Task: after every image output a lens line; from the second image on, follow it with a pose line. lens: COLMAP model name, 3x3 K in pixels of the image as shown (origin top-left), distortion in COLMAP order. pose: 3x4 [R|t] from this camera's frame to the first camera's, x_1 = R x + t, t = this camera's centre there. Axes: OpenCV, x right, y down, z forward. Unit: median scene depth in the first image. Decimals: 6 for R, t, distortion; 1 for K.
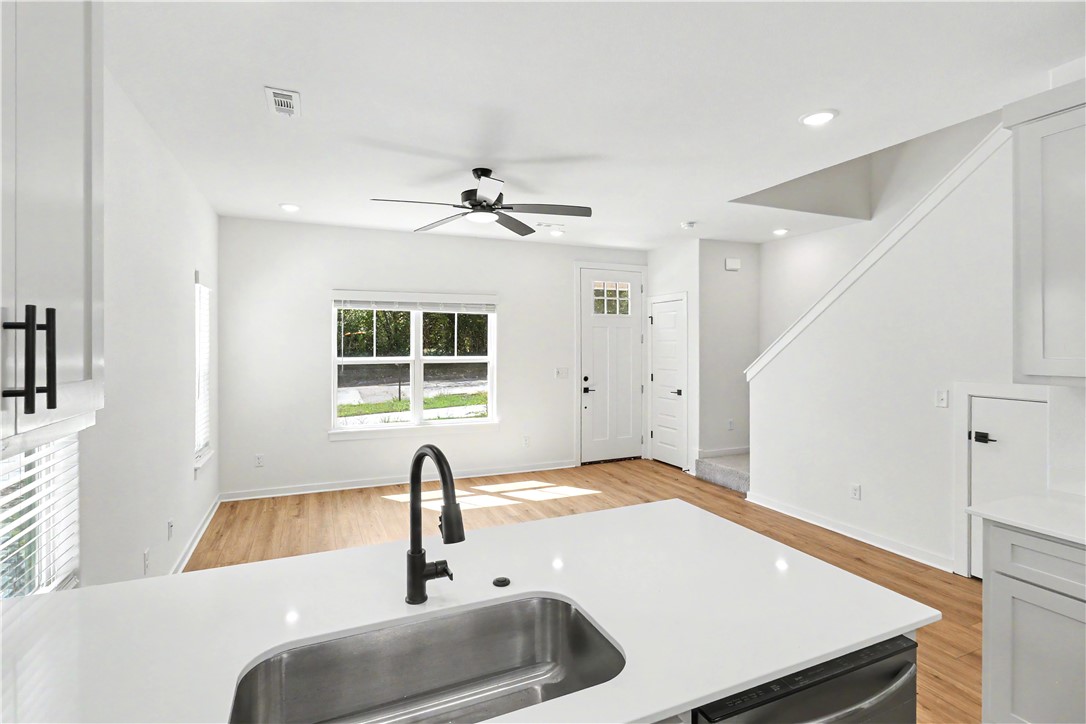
lens RADIAL K [[525.1, 0, 533.9], [0, 525.1, 343.5], [0, 0, 1]] dist [-0.003886, 0.000600]
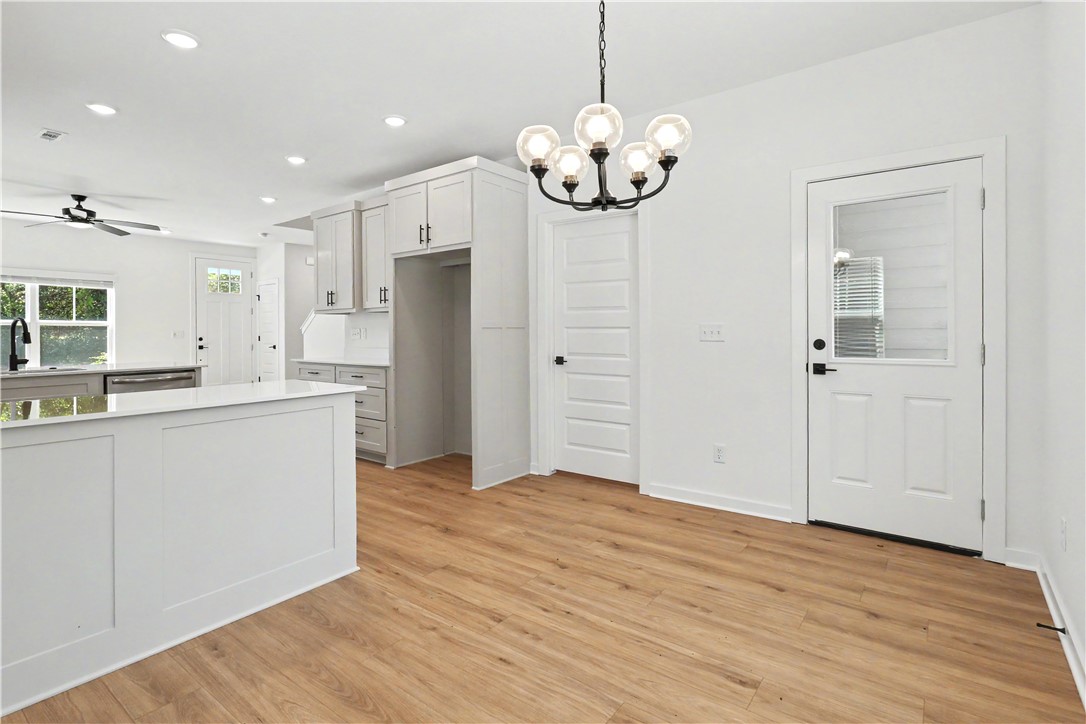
lens RADIAL K [[527.9, 0, 542.1], [0, 527.9, 331.7], [0, 0, 1]] dist [-0.004797, -0.001315]
pose [[0.862922, -0.005262, 0.505310, 0.223273], [0.006112, 0.999981, -0.000023, 0.069295], [-0.505301, 0.003108, 0.862938, -0.798806]]
